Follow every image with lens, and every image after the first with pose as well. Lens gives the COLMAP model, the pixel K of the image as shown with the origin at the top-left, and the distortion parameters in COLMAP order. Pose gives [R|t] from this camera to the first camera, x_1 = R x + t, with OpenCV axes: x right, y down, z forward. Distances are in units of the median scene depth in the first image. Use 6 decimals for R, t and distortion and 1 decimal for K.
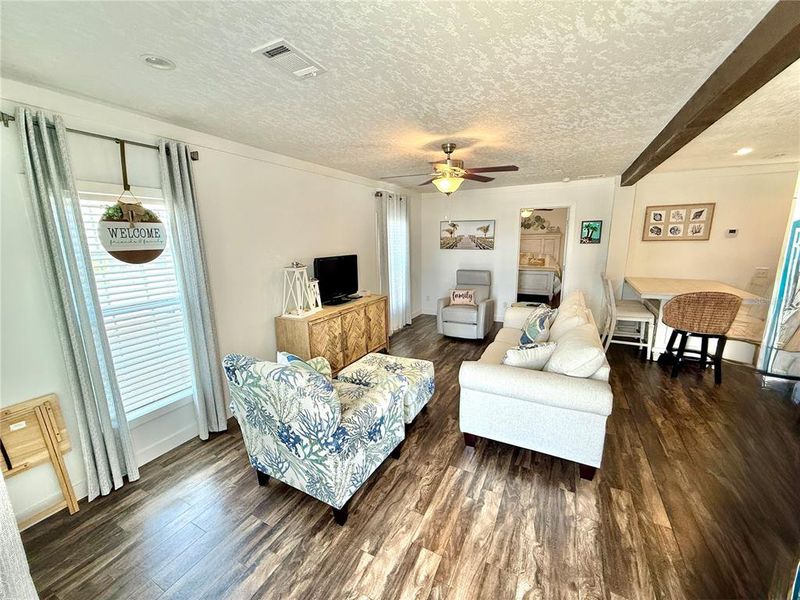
lens RADIAL K [[316.9, 0, 404.3], [0, 316.9, 302.1], [0, 0, 1]] dist [-0.000075, -0.000183]
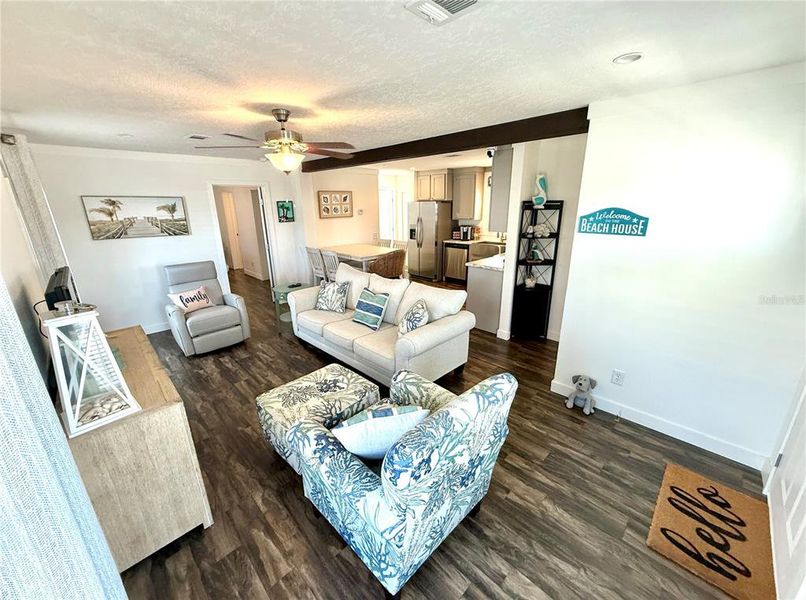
lens RADIAL K [[319.3, 0, 399.6], [0, 319.3, 299.3], [0, 0, 1]] dist [-0.000075, -0.000183]
pose [[0.318860, -0.263133, 0.910544, -0.636302], [0.199094, 0.957851, 0.207084, -0.139003], [-0.926655, 0.115253, 0.357808, 0.474632]]
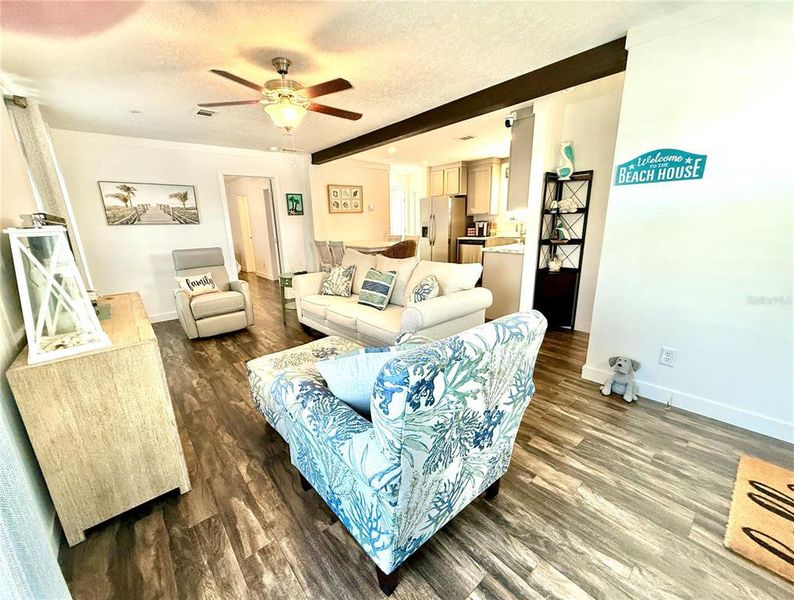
lens RADIAL K [[322.1, 0, 384.6], [0, 322.1, 305.6], [0, 0, 1]] dist [-0.001387, 0.000932]
pose [[0.400460, -0.228177, 0.887450, -0.589852], [0.205969, 0.966130, 0.155463, 0.008464], [-0.892865, 0.120530, 0.433894, 0.502677]]
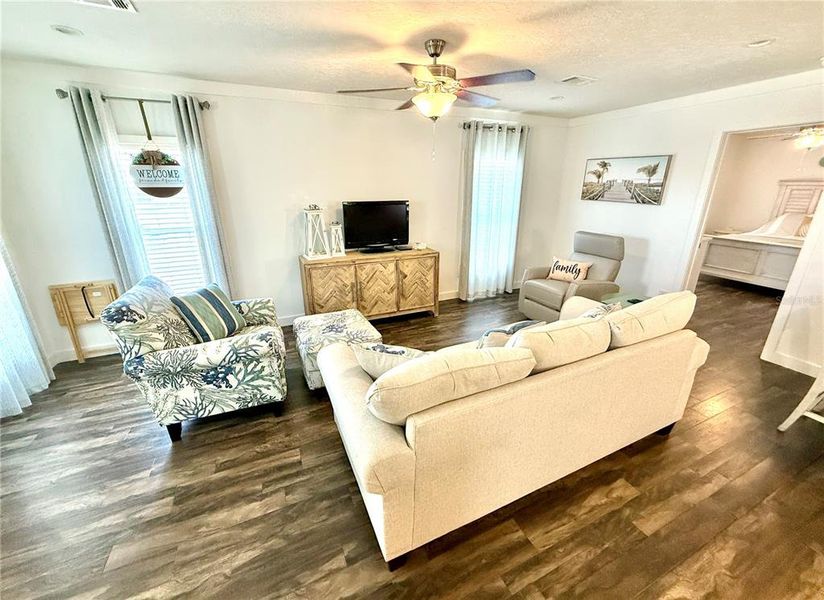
lens RADIAL K [[335.4, 0, 416.2], [0, 335.4, 292.1], [0, 0, 1]] dist [-0.003852, 0.000358]
pose [[0.784958, 0.209471, -0.583064, 0.643501], [-0.138508, 0.976622, 0.164392, -0.079445], [0.603868, -0.048282, 0.795620, 0.364030]]
